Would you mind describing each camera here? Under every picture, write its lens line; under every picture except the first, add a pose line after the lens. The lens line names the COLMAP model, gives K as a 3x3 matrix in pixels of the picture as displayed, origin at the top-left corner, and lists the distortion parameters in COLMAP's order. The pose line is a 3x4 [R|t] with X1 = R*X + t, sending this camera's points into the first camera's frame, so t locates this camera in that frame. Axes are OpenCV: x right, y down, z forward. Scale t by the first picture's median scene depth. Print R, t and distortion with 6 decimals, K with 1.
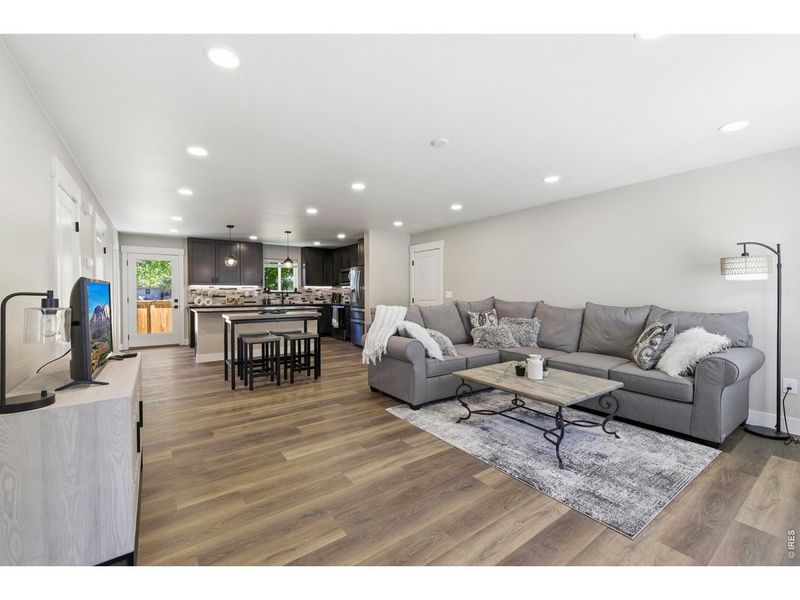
lens RADIAL K [[334.2, 0, 396.4], [0, 334.2, 298.4], [0, 0, 1]] dist [0.008993, -0.001574]
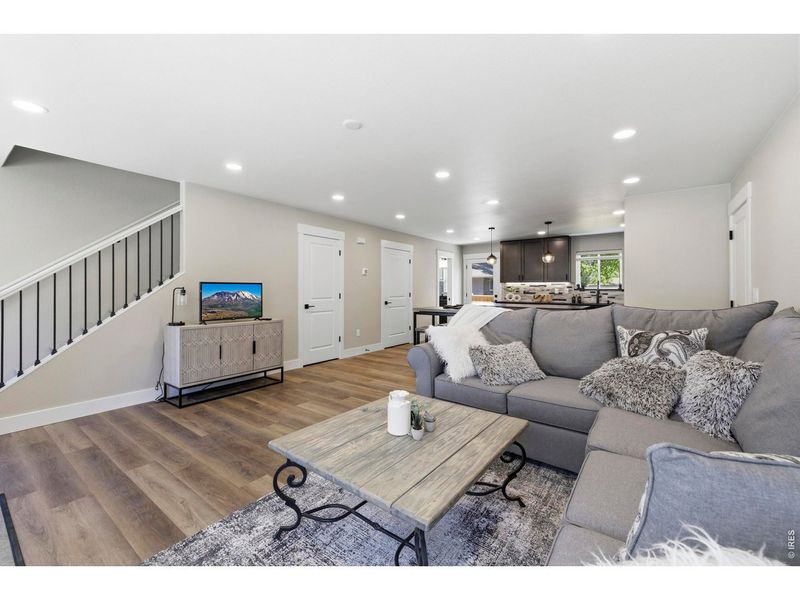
lens RADIAL K [[334.2, 0, 394.4], [0, 334.2, 294.9], [0, 0, 1]] dist [0.008993, -0.001574]
pose [[0.305025, 0.018793, -0.952159, 0.351573], [-0.020716, 0.999700, 0.013095, -0.005686], [0.952119, 0.015730, 0.305323, 0.288667]]
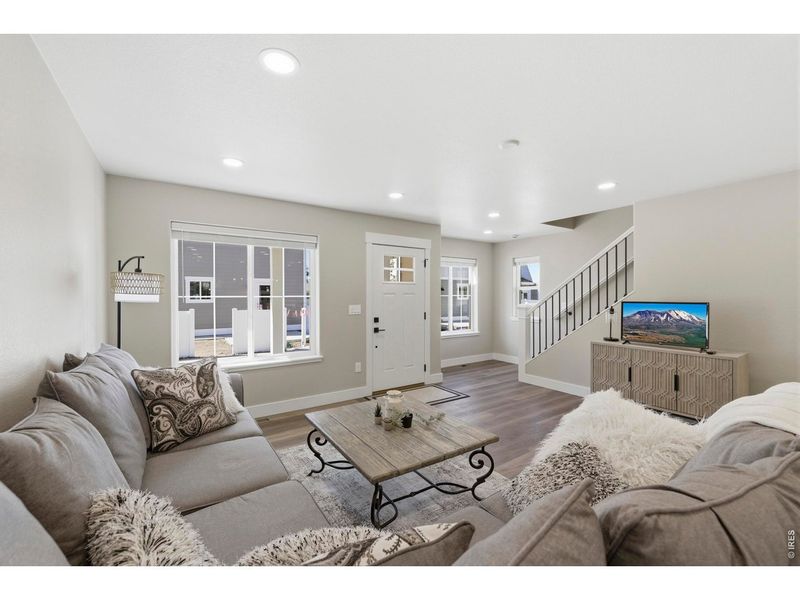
lens RADIAL K [[330.0, 0, 387.7], [0, 330.0, 298.5], [0, 0, 1]] dist [0.000394, -0.000087]
pose [[-0.998750, 0.006168, 0.049599, 0.138066], [0.007272, 0.999729, 0.022105, -0.026924], [-0.049449, 0.022439, -0.998525, 0.644088]]
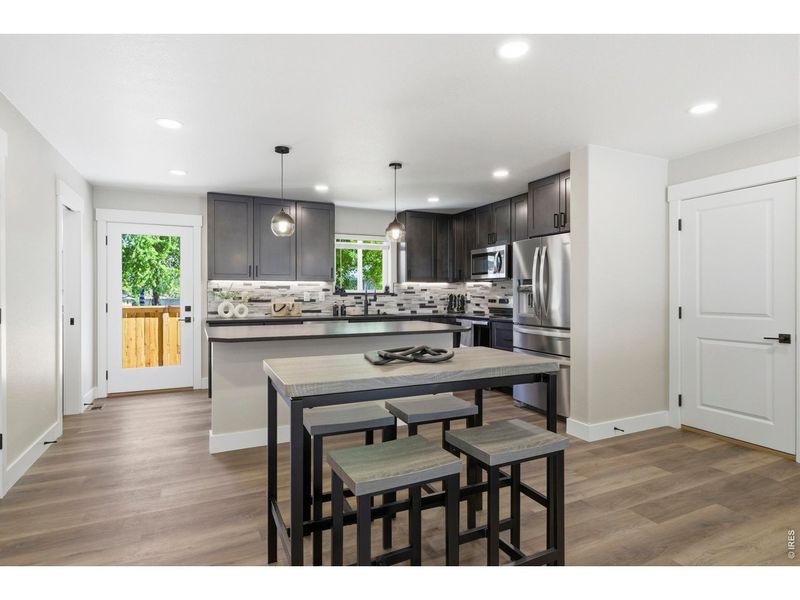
lens RADIAL K [[429.3, 0, 400.9], [0, 429.3, 295.2], [0, 0, 1]] dist [0.002751, 0.005644]
pose [[0.984410, 0.000755, -0.175890, -0.180730], [-0.003416, 0.999884, -0.014824, -0.005975], [0.175858, 0.015194, 0.984298, 0.353112]]
